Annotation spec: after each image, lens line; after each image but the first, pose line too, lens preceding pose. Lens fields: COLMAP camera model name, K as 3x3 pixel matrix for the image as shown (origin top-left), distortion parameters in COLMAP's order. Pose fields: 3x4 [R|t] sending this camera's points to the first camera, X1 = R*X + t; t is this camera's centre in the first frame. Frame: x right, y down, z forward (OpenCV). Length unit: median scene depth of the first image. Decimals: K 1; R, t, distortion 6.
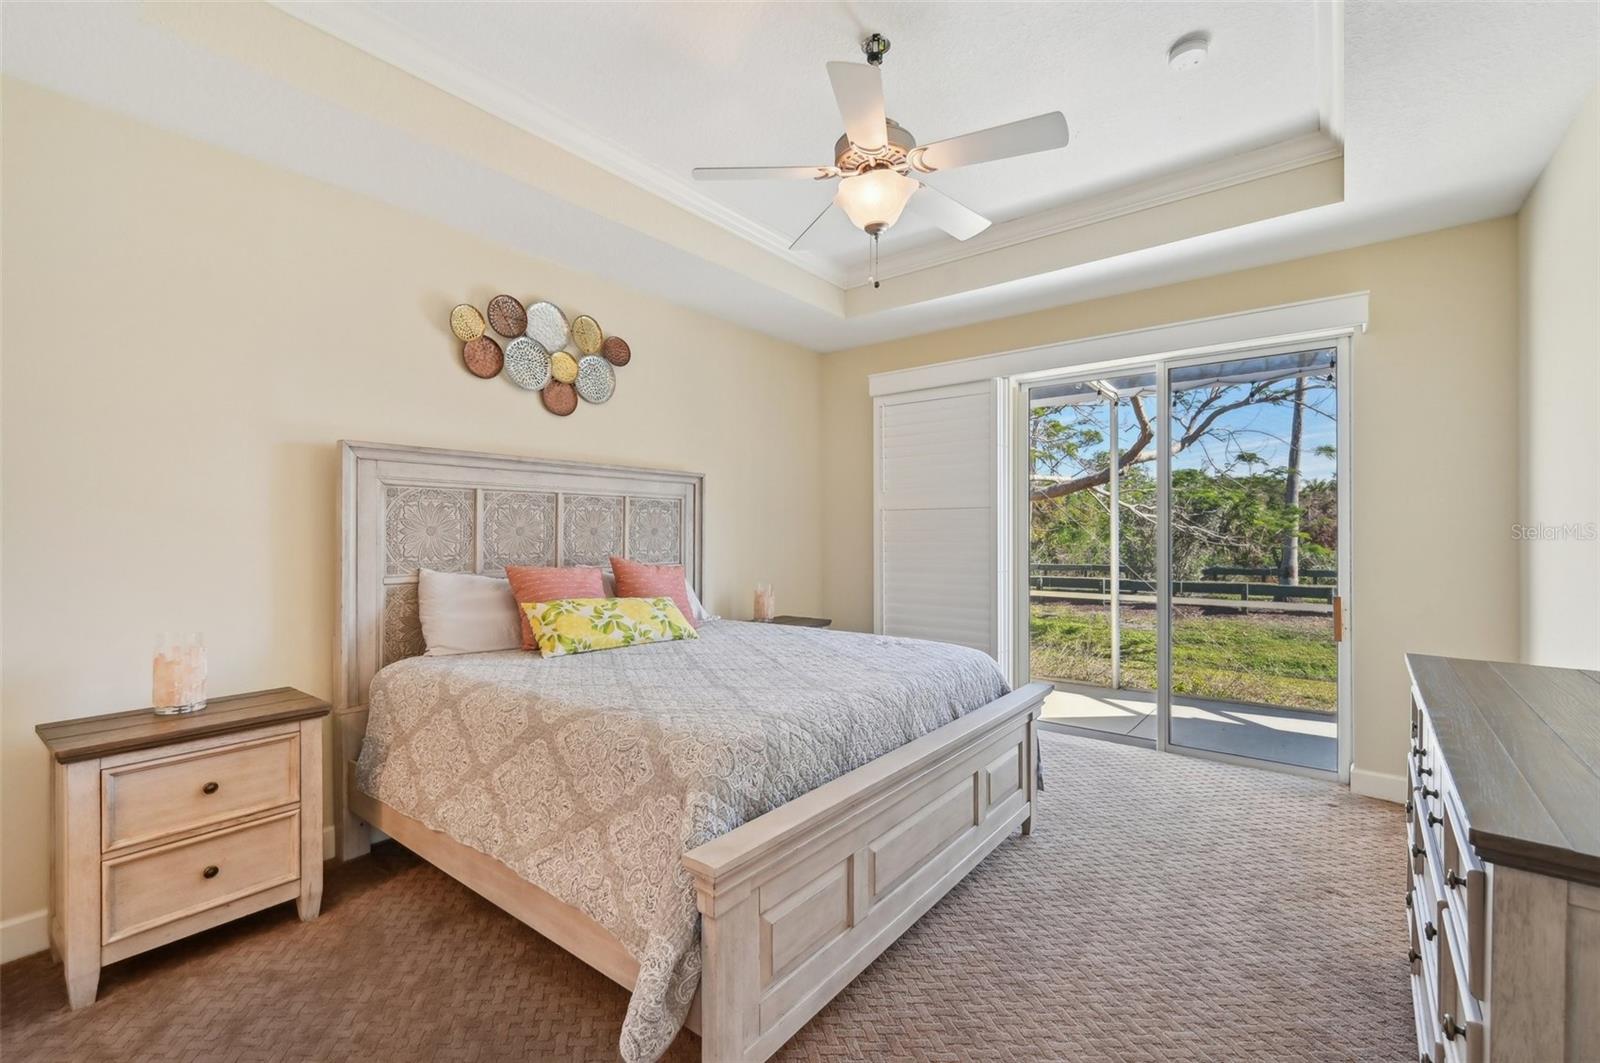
lens RADIAL K [[684.9, 0, 799.3], [0, 684.9, 531.1], [0, 0, 1]] dist [-0.001133, 0.000304]
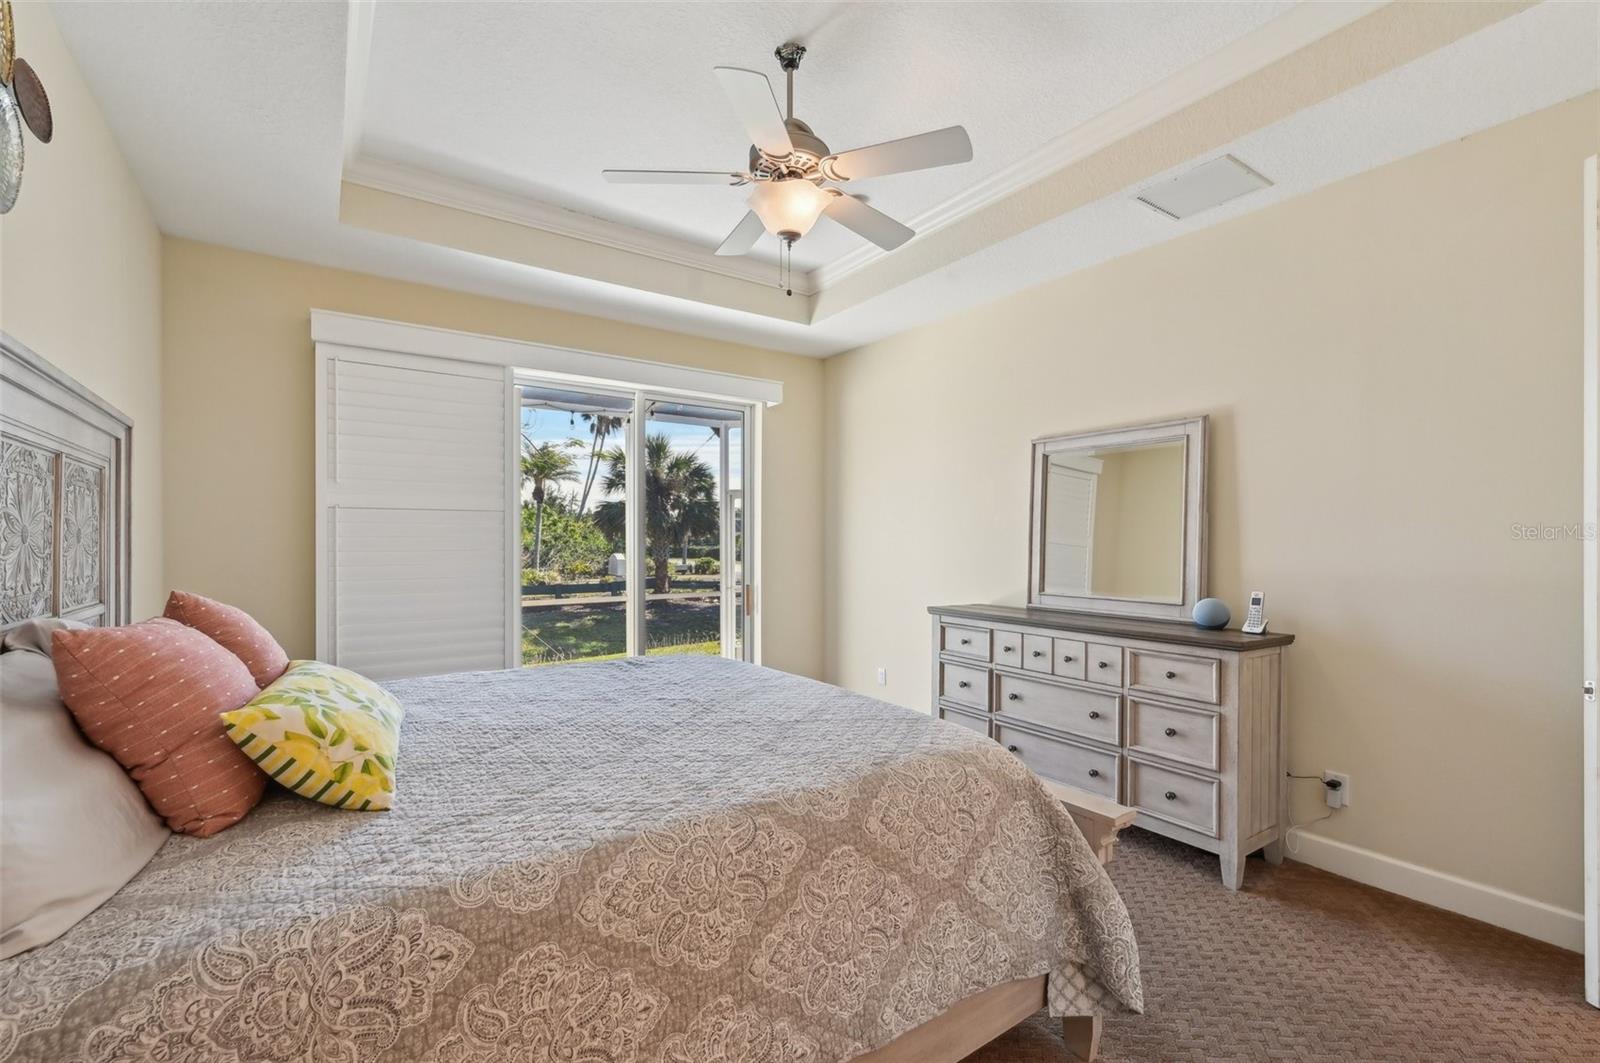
lens RADIAL K [[684.9, 0, 794.2], [0, 684.9, 537.9], [0, 0, 1]] dist [-0.001133, 0.000304]
pose [[0.295281, 0.000733, 0.955410, -0.495429], [-0.002769, 0.999996, 0.000089, 0.000599], [-0.955406, -0.002672, 0.295282, 0.406334]]
